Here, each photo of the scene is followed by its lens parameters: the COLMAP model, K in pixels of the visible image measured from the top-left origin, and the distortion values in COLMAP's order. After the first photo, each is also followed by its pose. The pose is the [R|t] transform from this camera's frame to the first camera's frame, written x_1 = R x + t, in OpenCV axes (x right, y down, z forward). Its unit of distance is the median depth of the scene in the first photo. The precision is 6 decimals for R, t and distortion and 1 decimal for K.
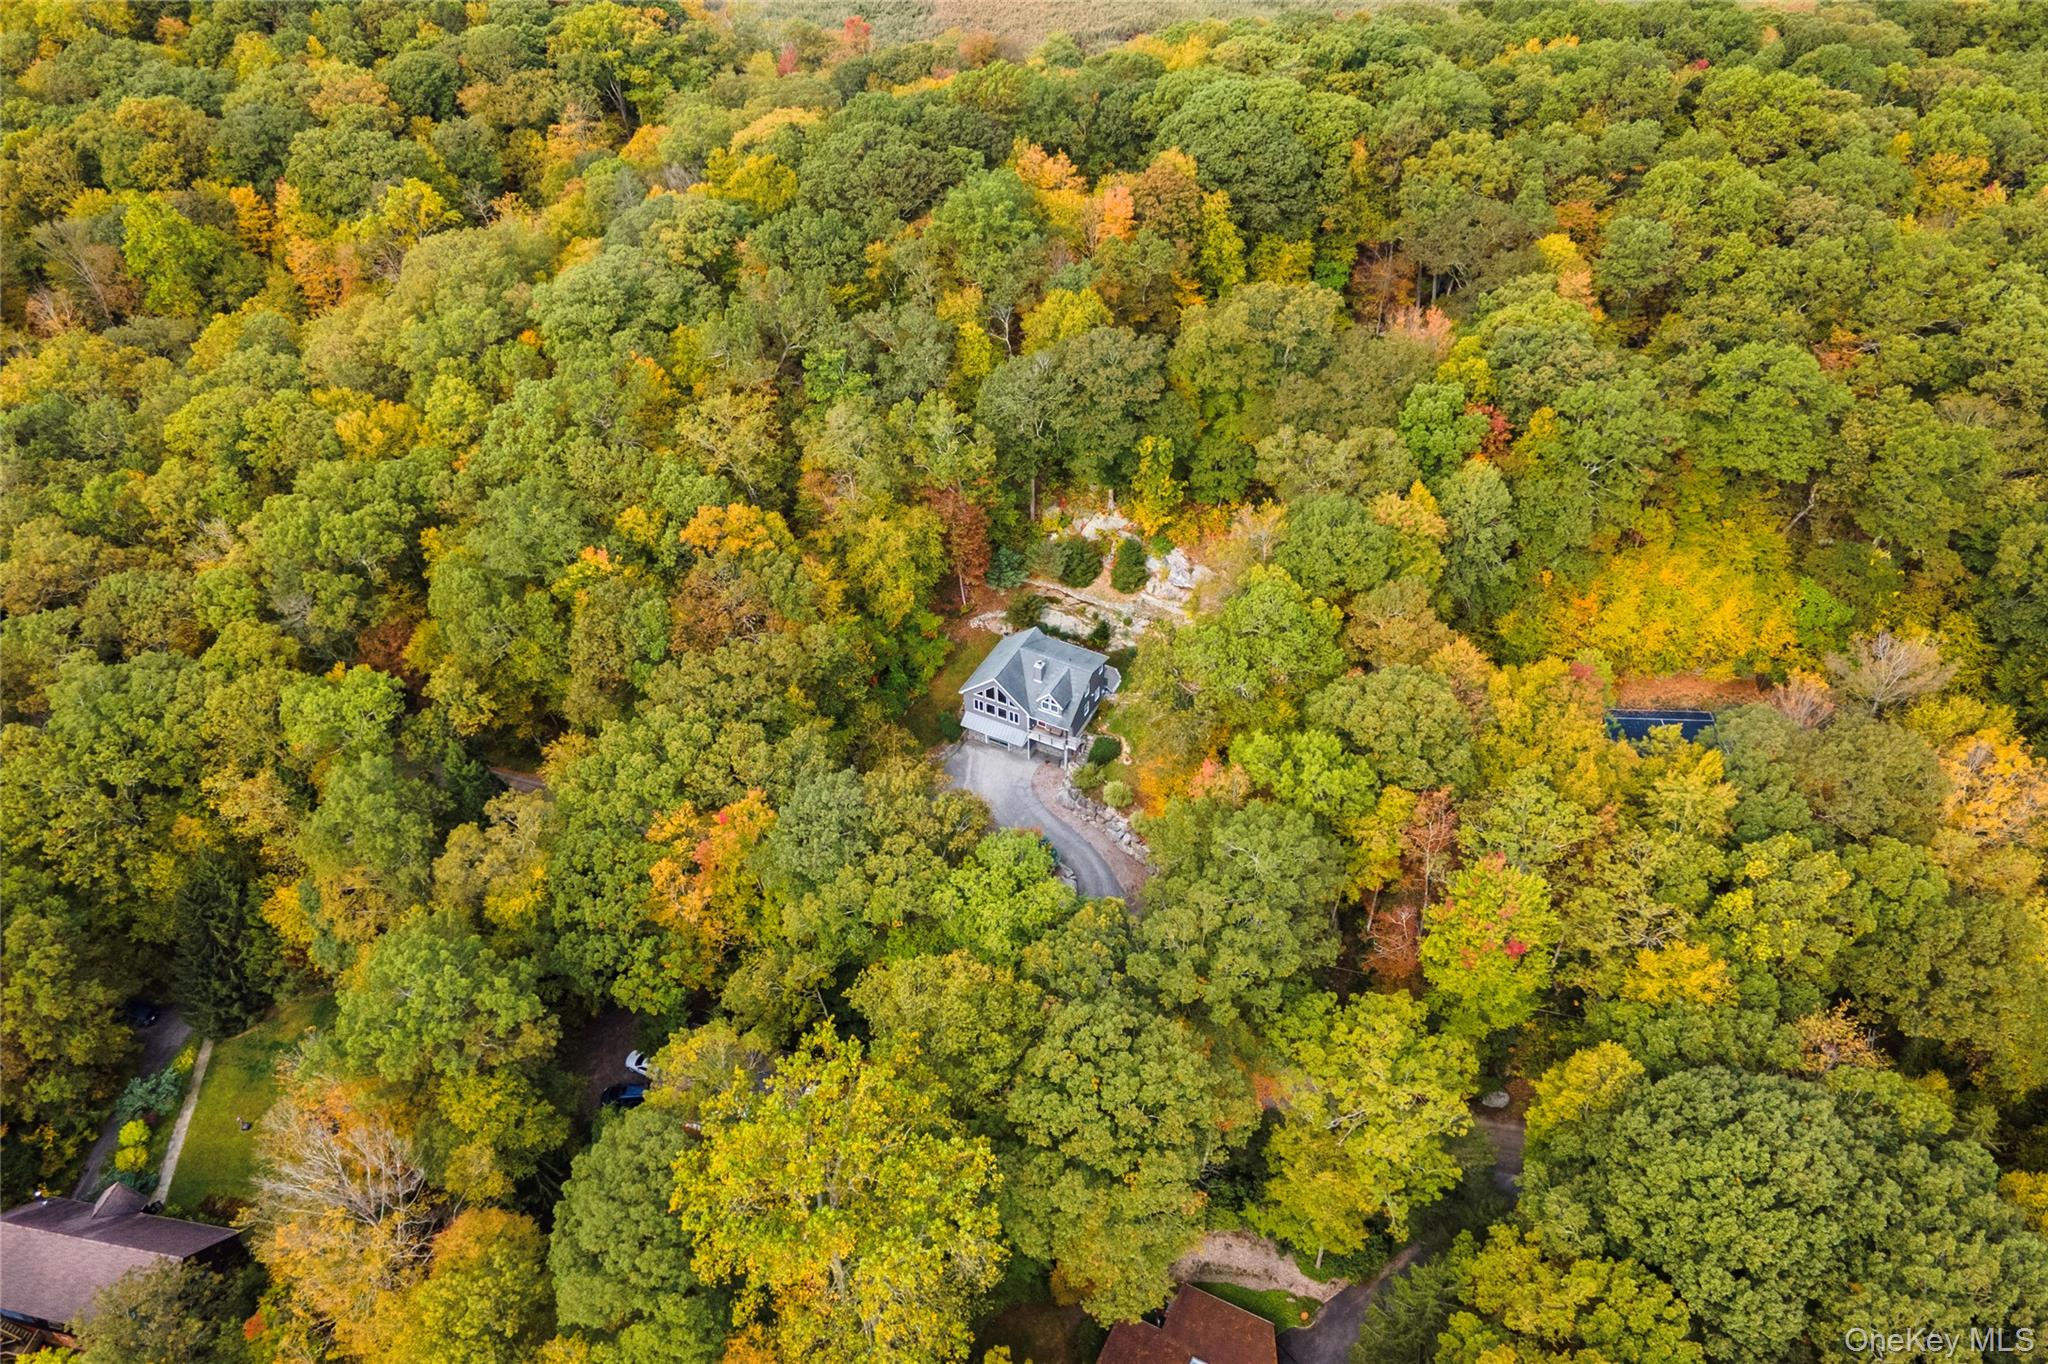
lens RADIAL K [[1498.1, 0, 1025.4], [0, 1498.1, 708.3], [0, 0, 1]] dist [0.014203, 0.040423]
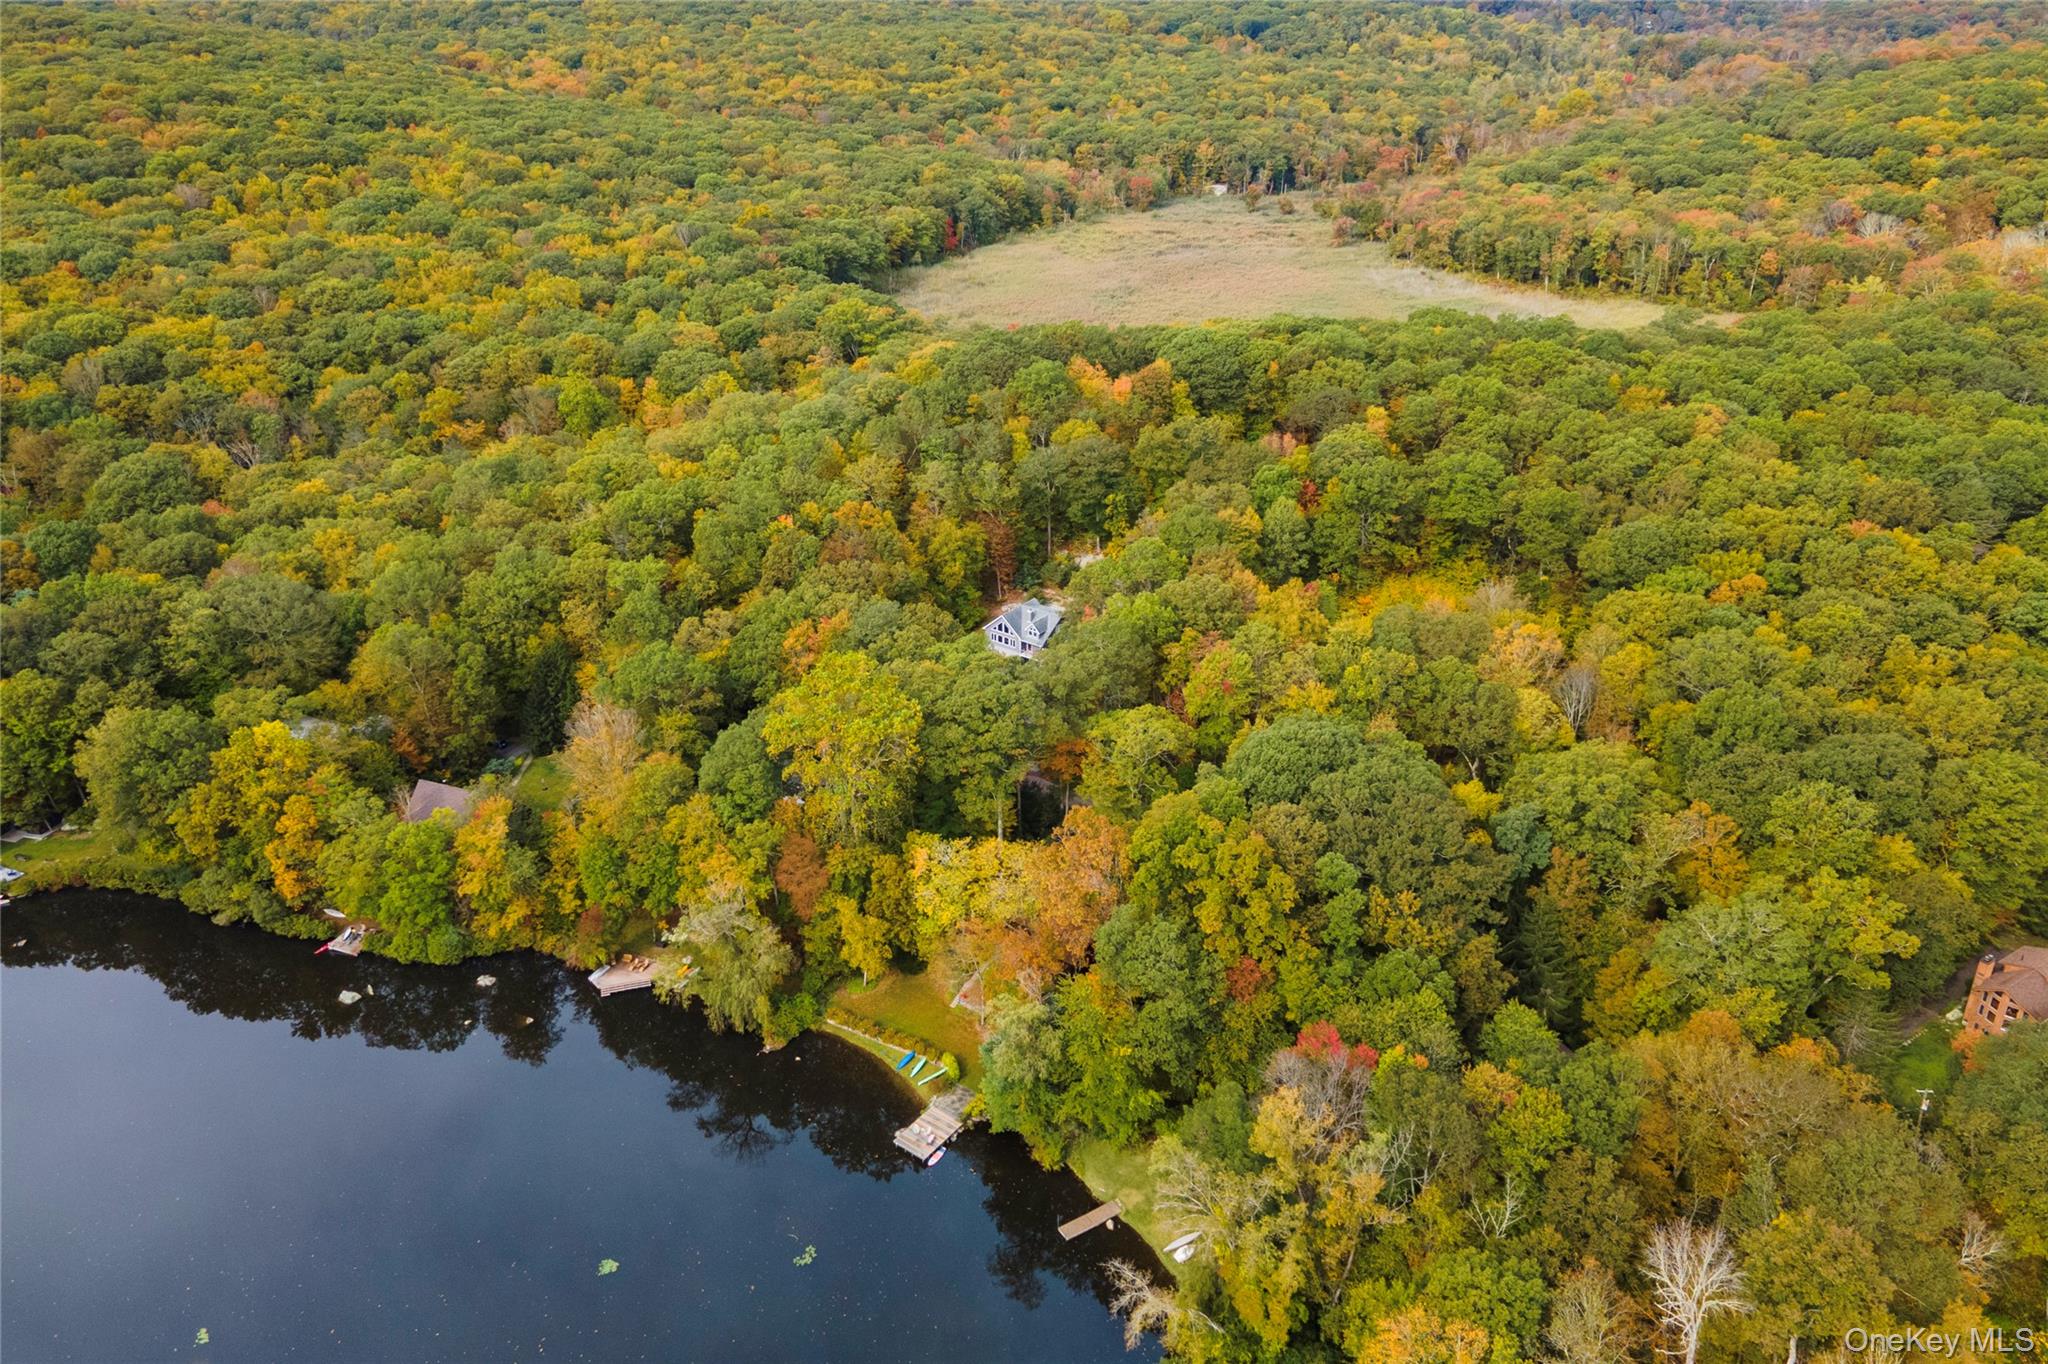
lens RADIAL K [[1491.7, 0, 1024.0], [0, 1491.7, 682.0], [0, 0, 1]] dist [0.040095, -0.002243]
pose [[0.984502, 0.079838, -0.156143, 0.260111], [-0.120764, 0.954259, -0.273505, 0.486495], [0.127165, 0.288123, 0.949112, -0.543601]]
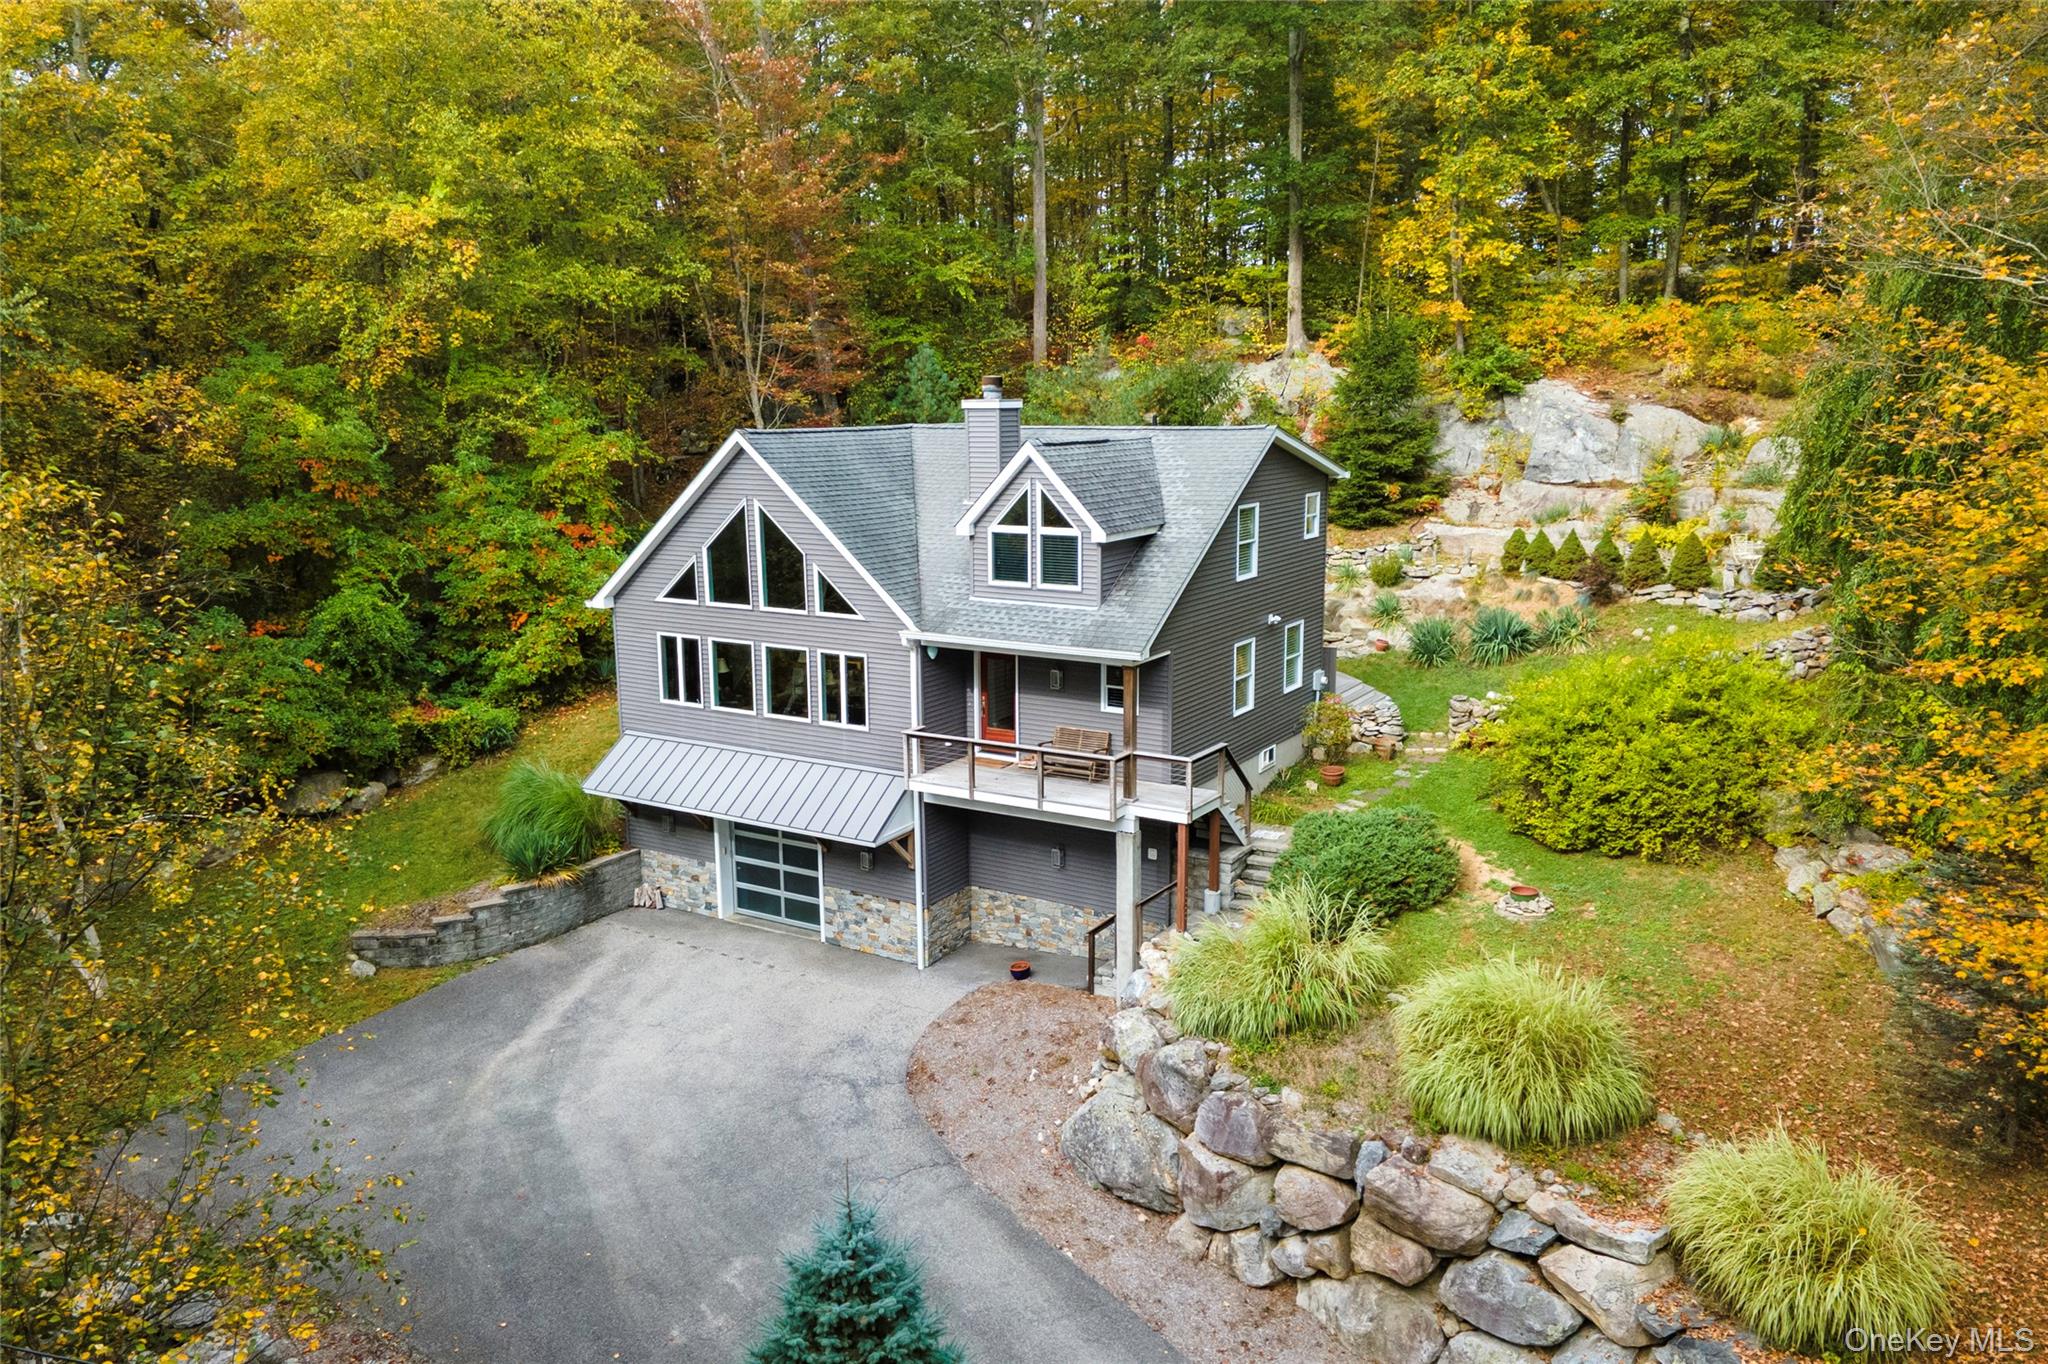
lens RADIAL K [[1491.7, 0, 1024.0], [0, 1491.7, 682.0], [0, 0, 1]] dist [0.040095, -0.002243]
pose [[0.997071, 0.011971, -0.075537, 0.027199], [-0.050051, 0.848932, -0.526127, 0.097160], [0.057828, 0.528367, 0.847044, 0.826839]]
